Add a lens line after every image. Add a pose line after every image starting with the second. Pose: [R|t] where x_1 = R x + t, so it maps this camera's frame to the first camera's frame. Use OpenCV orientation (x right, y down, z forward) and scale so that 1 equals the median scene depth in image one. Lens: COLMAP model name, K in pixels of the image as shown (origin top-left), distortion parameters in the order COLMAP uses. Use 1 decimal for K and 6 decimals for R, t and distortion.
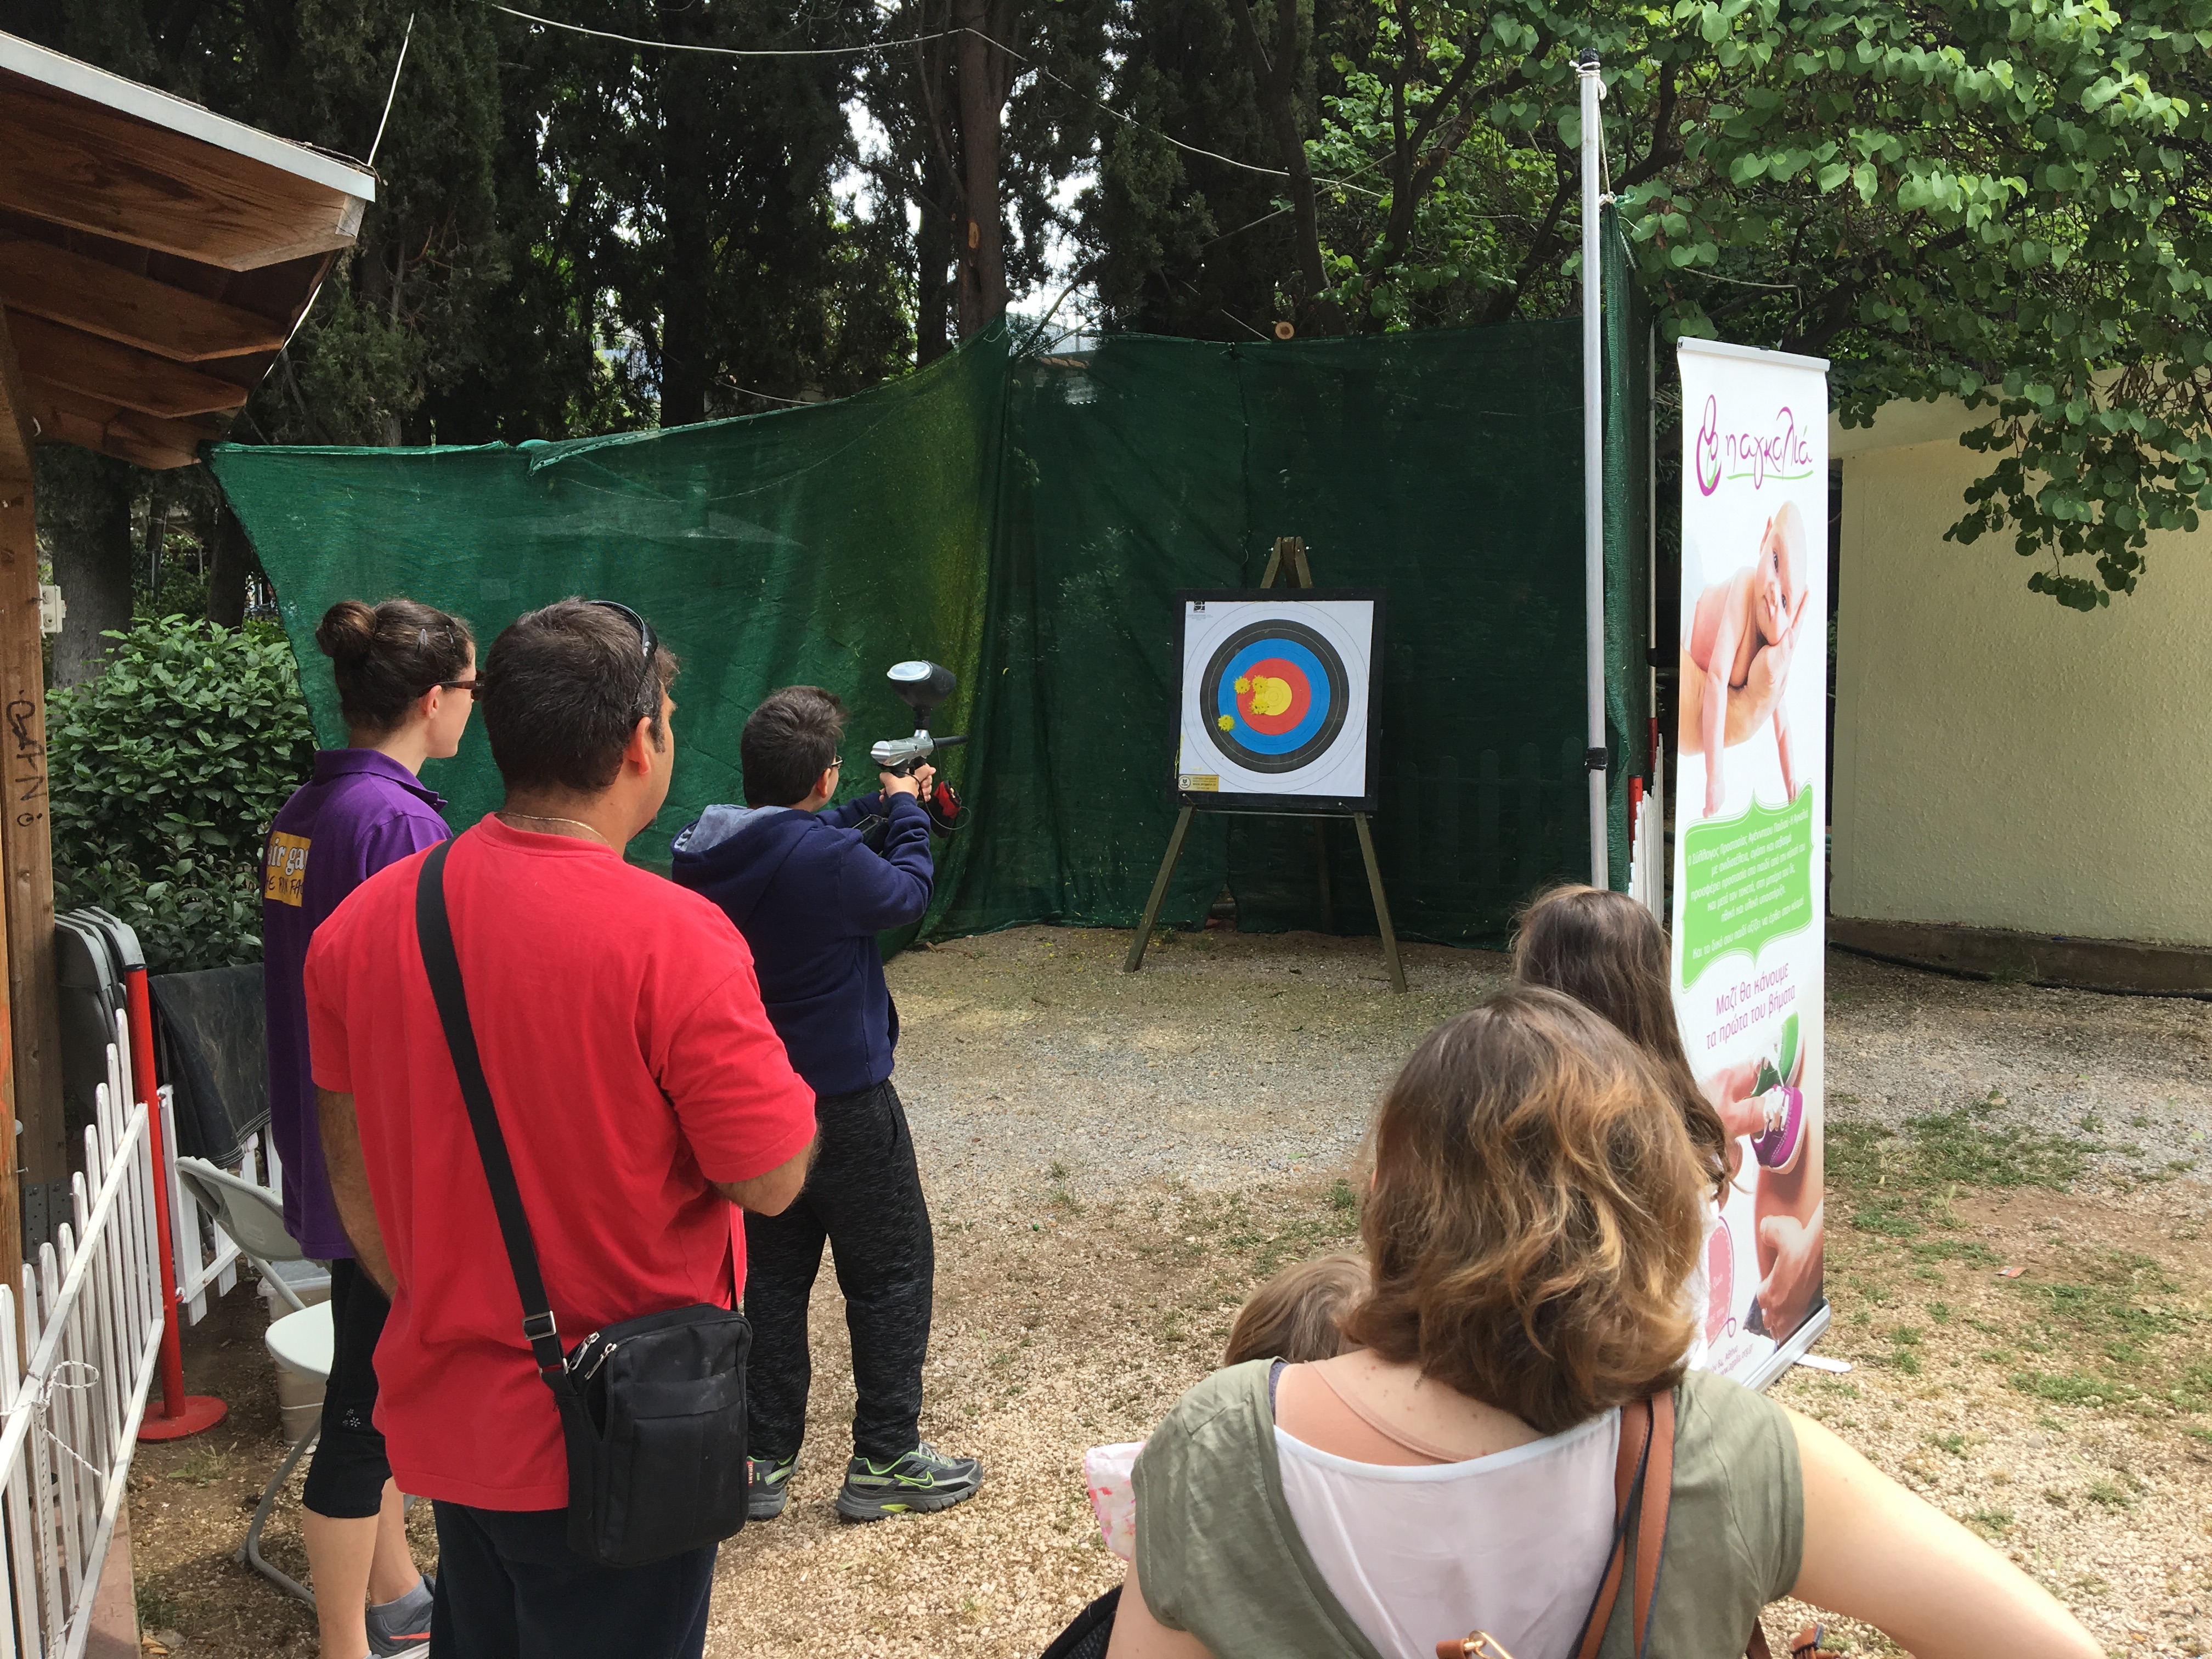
lens RADIAL K [[1919.5, 0, 1108.3], [0, 1919.5, 812.1], [0, 0, 1]] dist [0.078999, -0.109791]
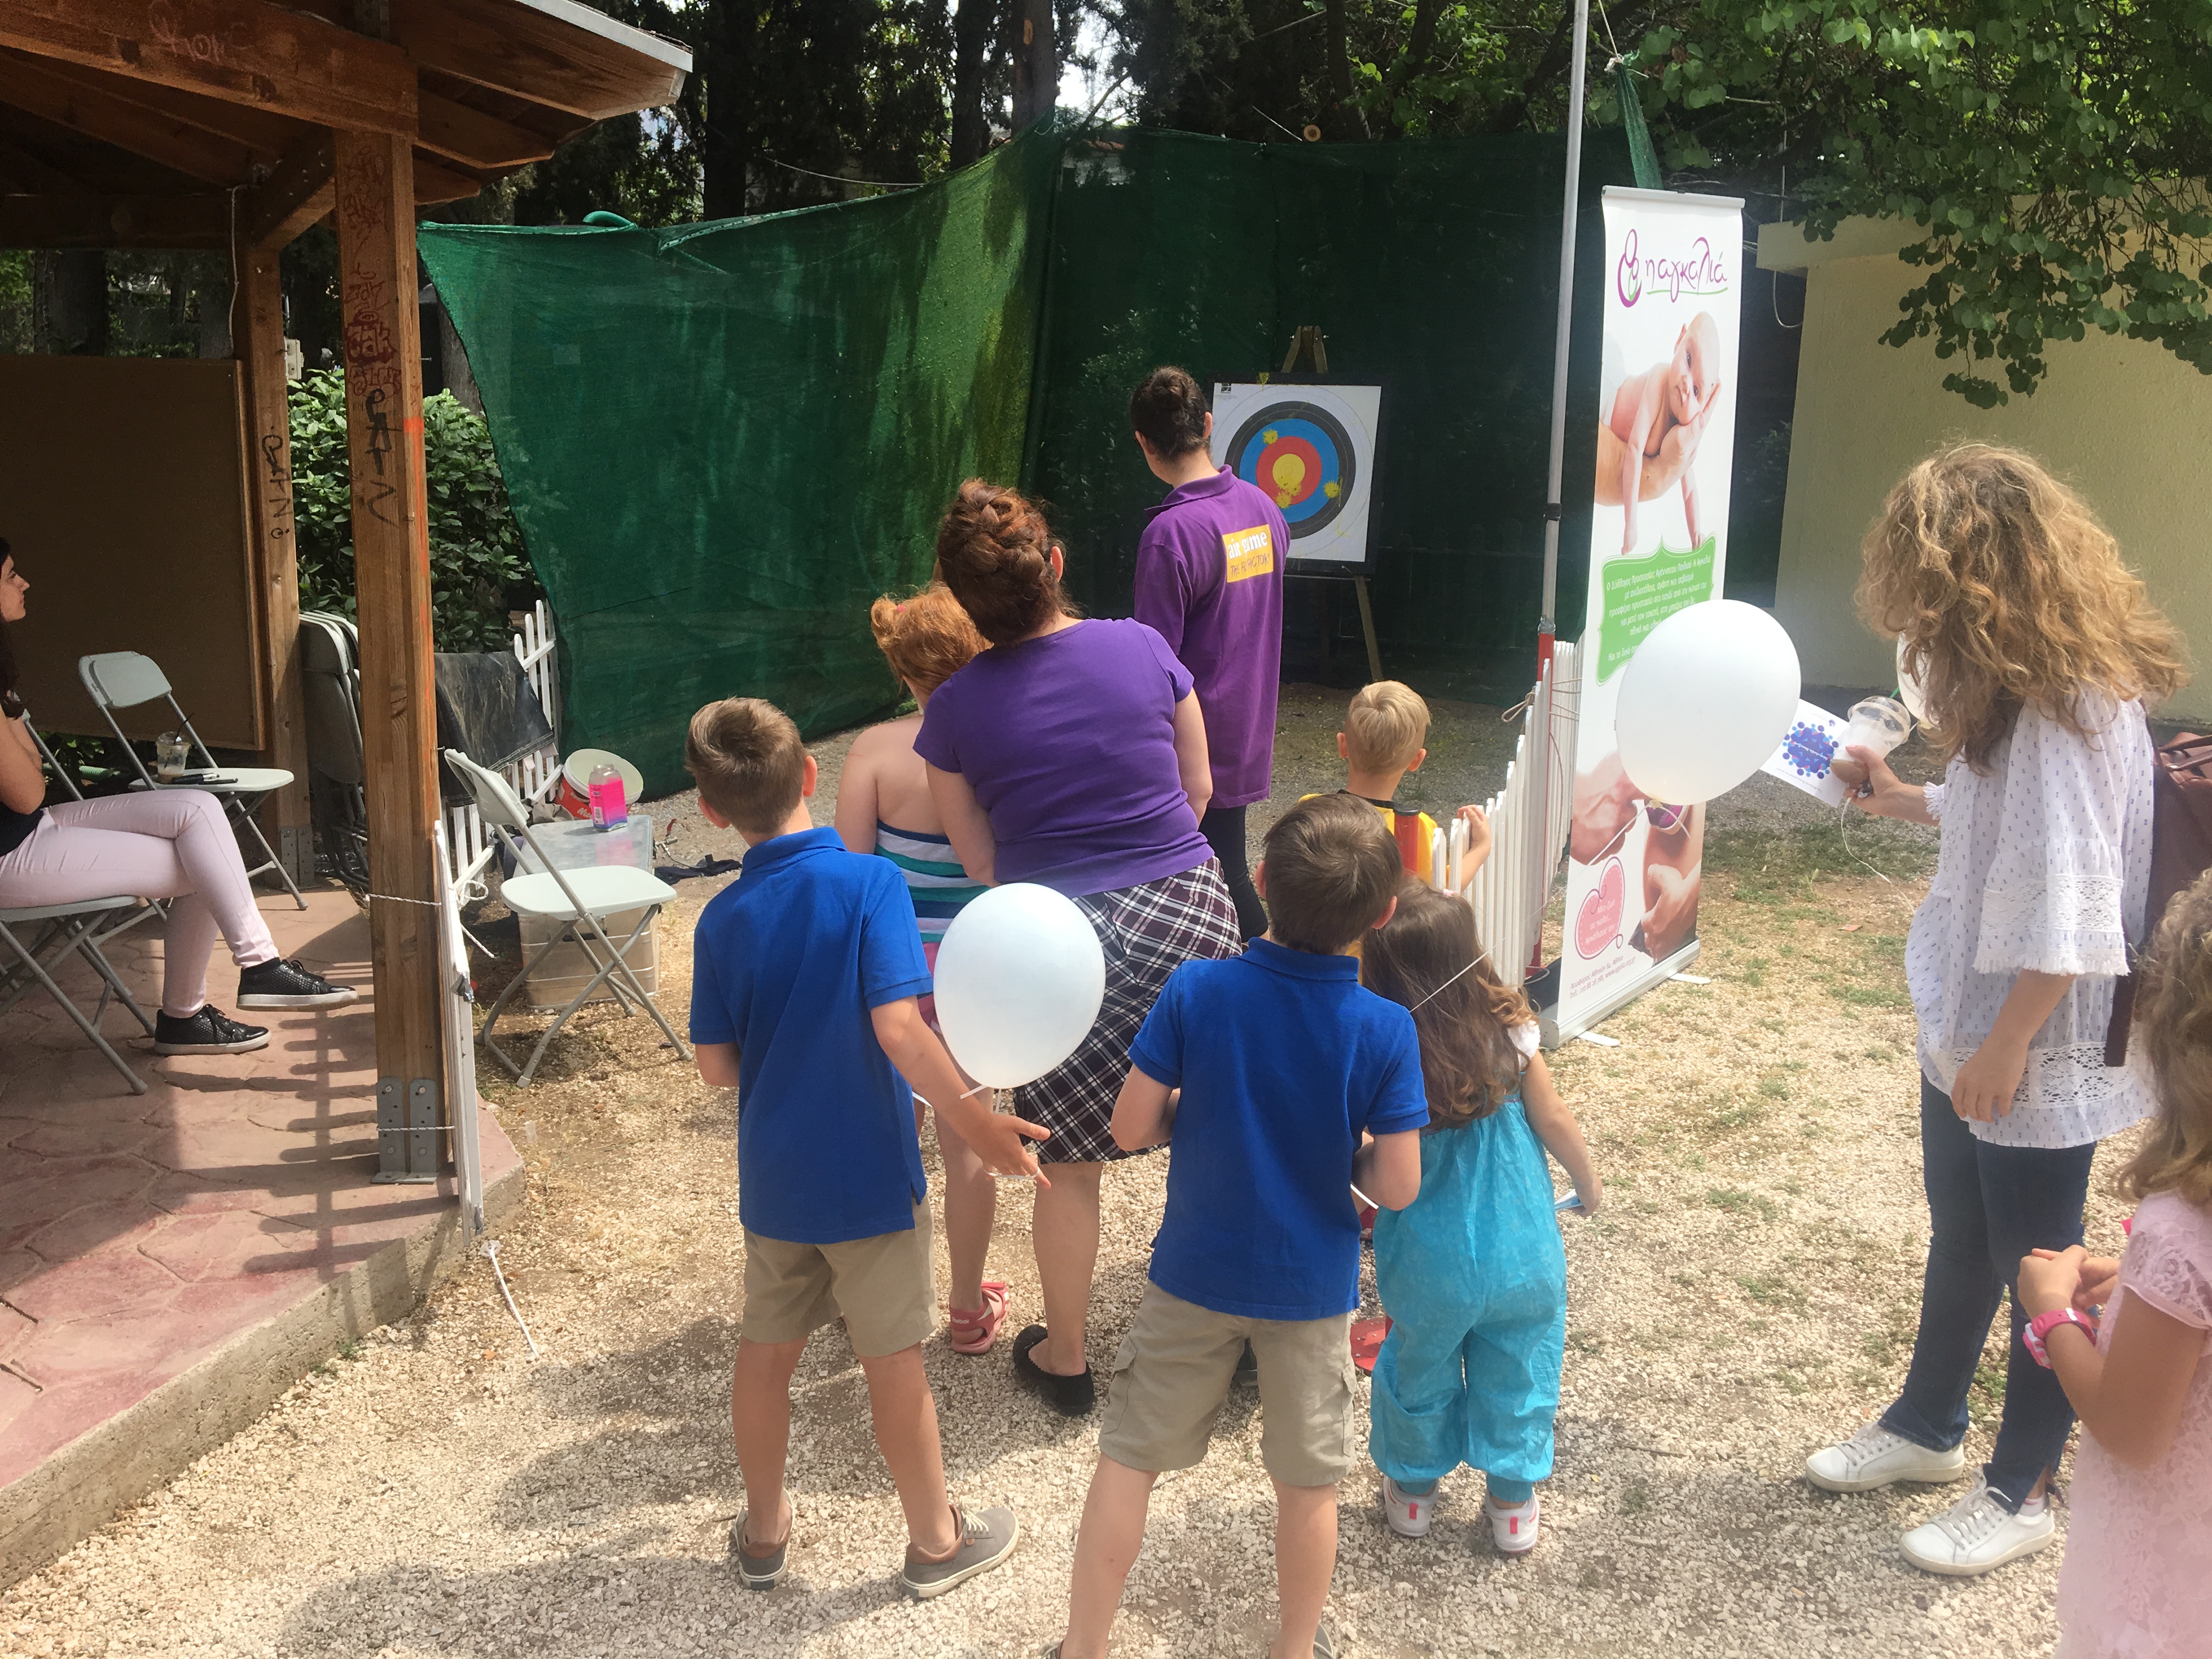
lens RADIAL K [[1919.5, 0, 1087.5], [0, 1919.5, 830.2], [0, 0, 1]] dist [0.078999, -0.109791]
pose [[0.999567, 0.028868, -0.005649, -0.023776], [-0.028006, 0.992694, 0.117367, 0.024416], [0.008995, -0.117158, 0.993073, -0.184393]]
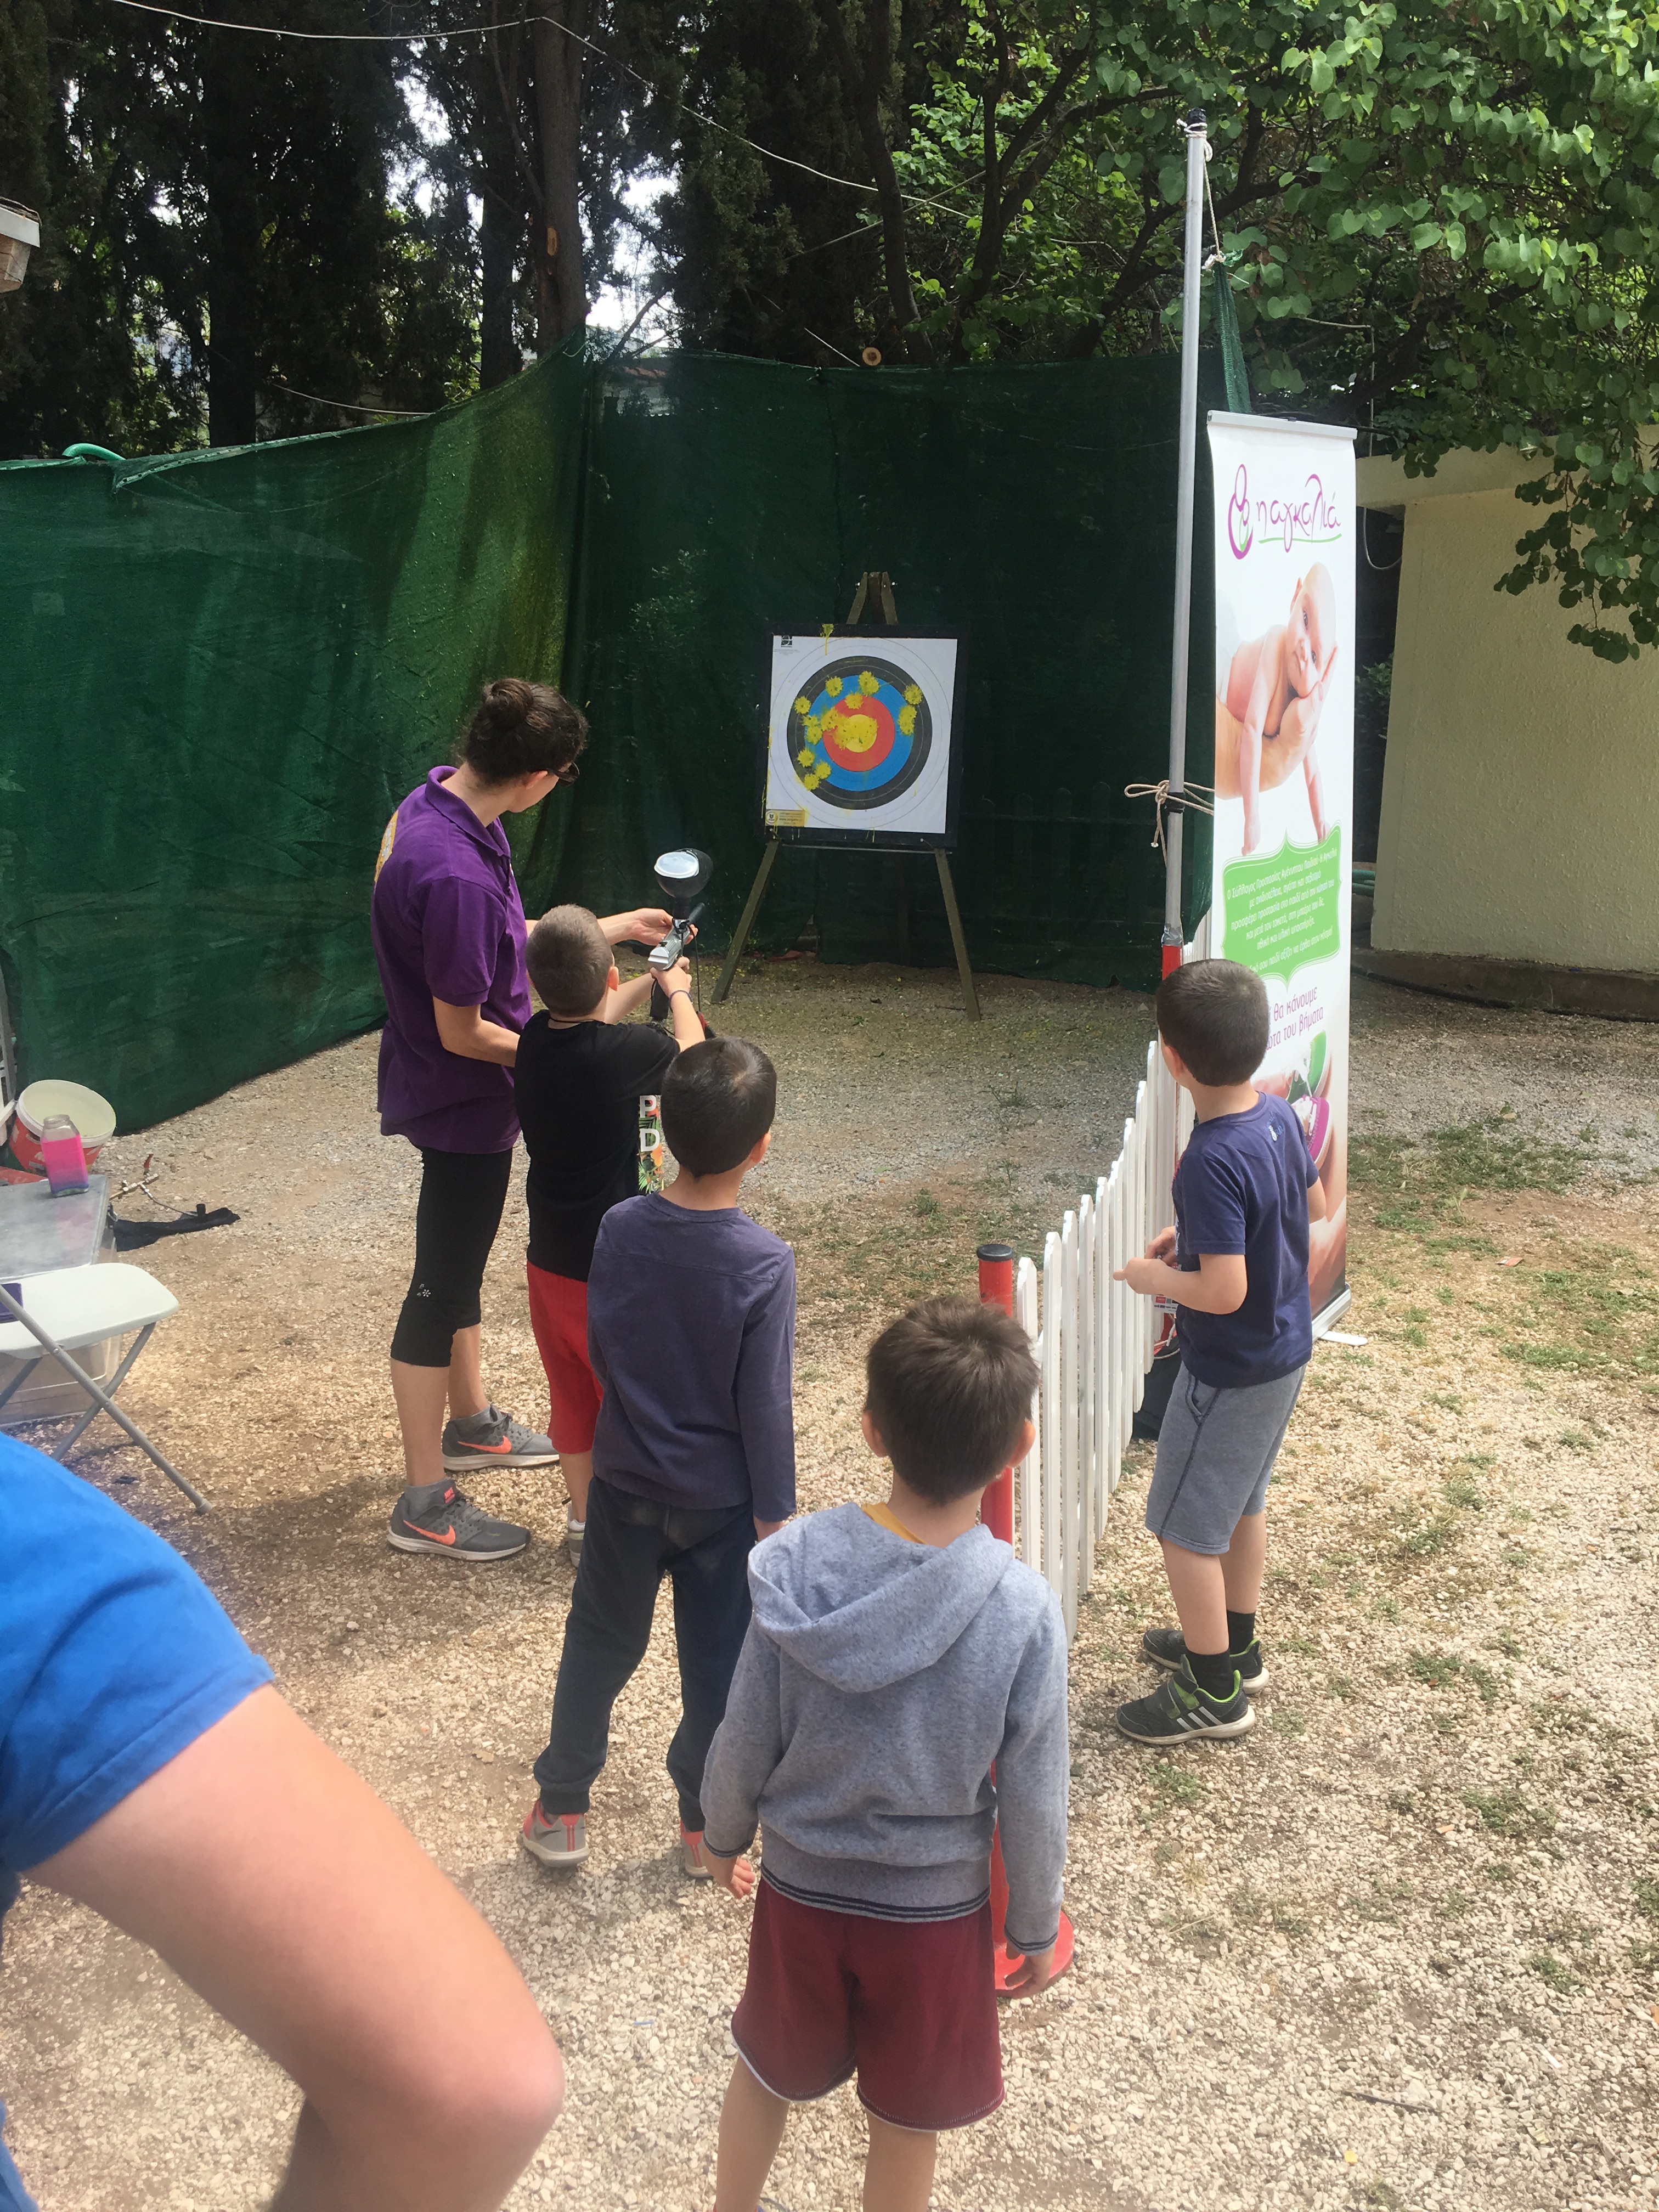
lens RADIAL K [[1919.5, 0, 841.9], [0, 1919.5, 1110.5], [0, 0, 1]] dist [0.078999, -0.109791]
pose [[0.996121, -0.002906, 0.087946, -0.016052], [-0.009155, 0.990609, 0.136419, -0.001037], [-0.087516, -0.136695, 0.986740, -0.047217]]
